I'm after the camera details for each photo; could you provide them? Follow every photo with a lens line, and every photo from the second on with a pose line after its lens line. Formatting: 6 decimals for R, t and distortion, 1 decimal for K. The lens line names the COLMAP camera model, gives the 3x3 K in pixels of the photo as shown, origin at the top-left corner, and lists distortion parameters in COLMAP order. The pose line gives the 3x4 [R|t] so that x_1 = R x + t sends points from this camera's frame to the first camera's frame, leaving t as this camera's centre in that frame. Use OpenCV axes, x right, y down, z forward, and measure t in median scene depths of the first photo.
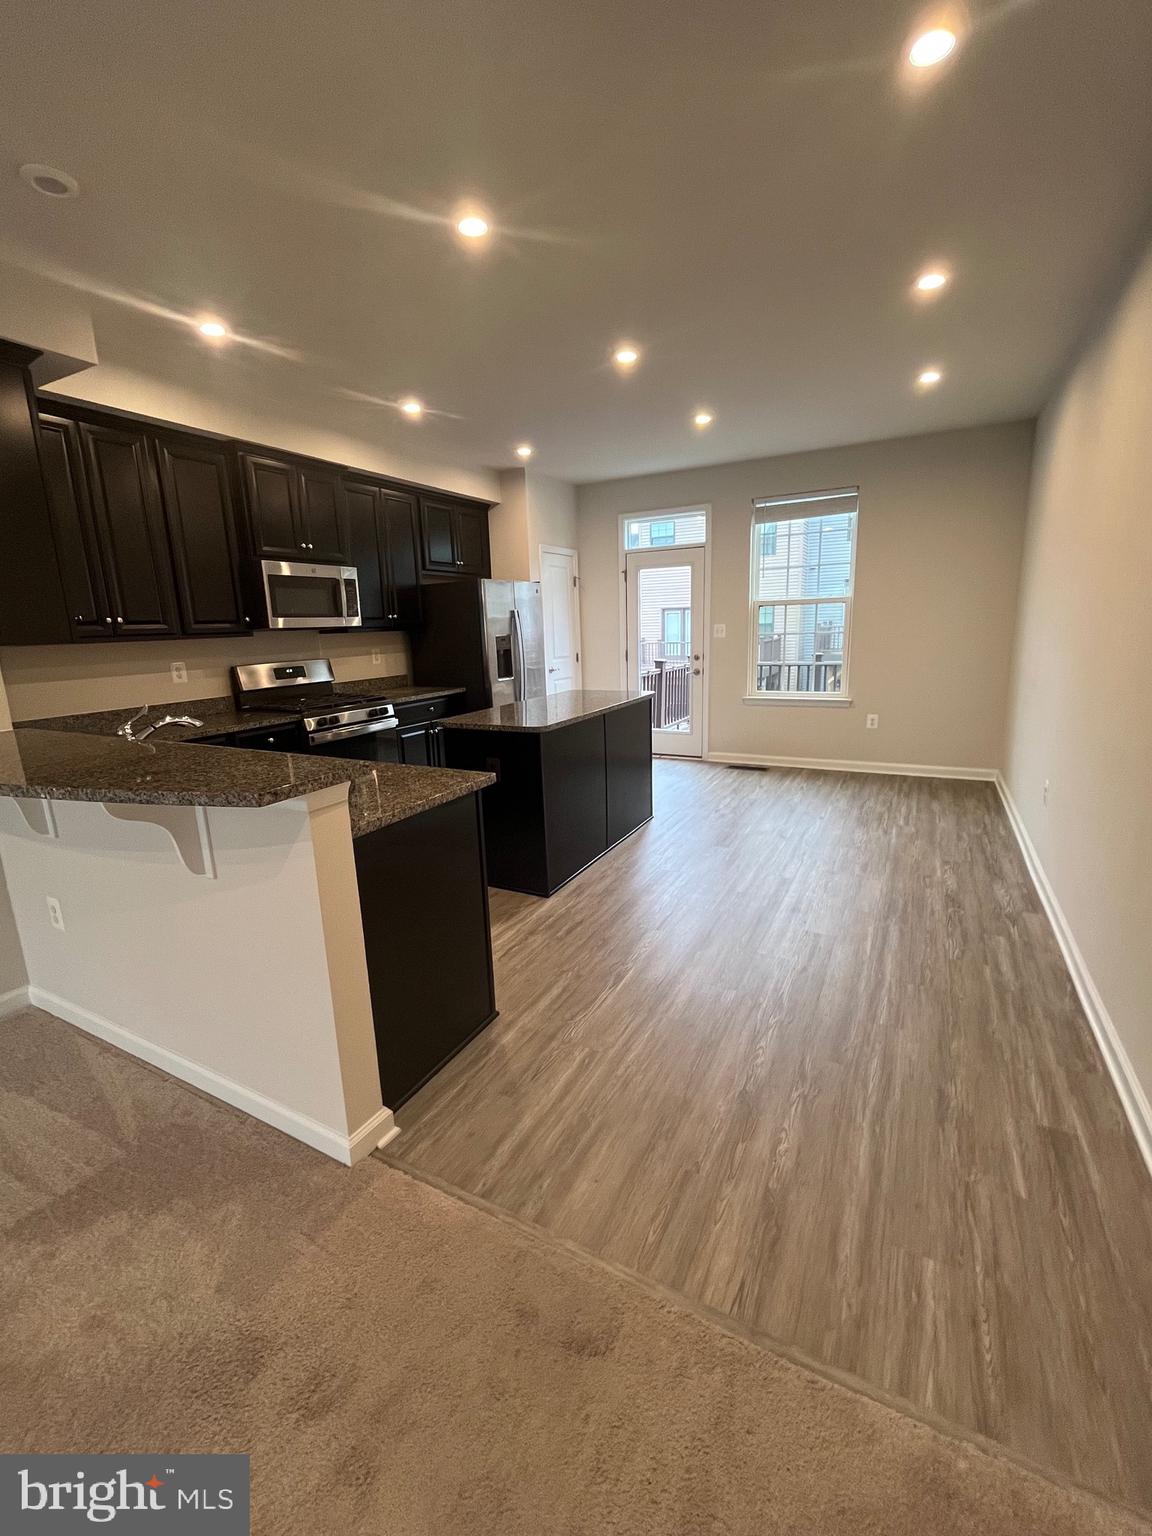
lens RADIAL K [[630.7, 0, 576.2], [0, 630.7, 763.3], [0, 0, 1]] dist [-0.002118, -0.000123]
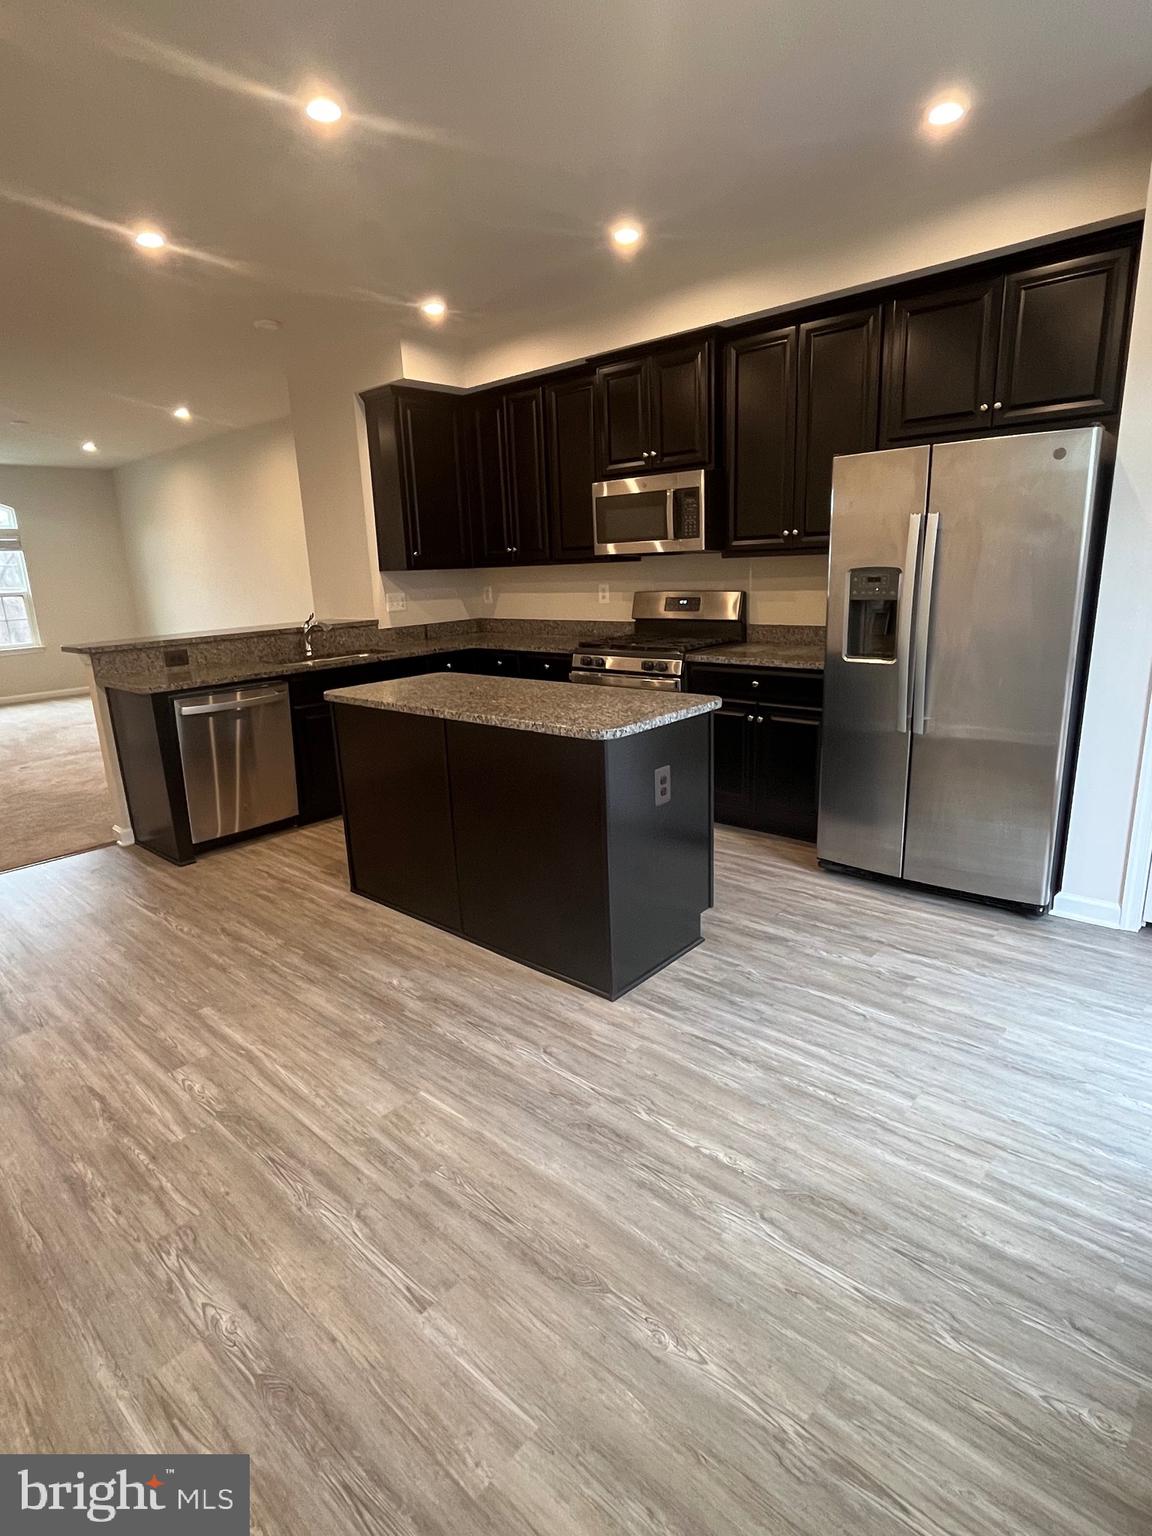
lens RADIAL K [[807.6, 0, 575.9], [0, 807.6, 765.8], [0, 0, 1]] dist [-0.001562, 0.000103]
pose [[-0.237132, 0.279432, -0.930423, 0.734847], [-0.162683, 0.932793, 0.321606, -0.299793], [0.957759, 0.227627, -0.175736, 1.237375]]
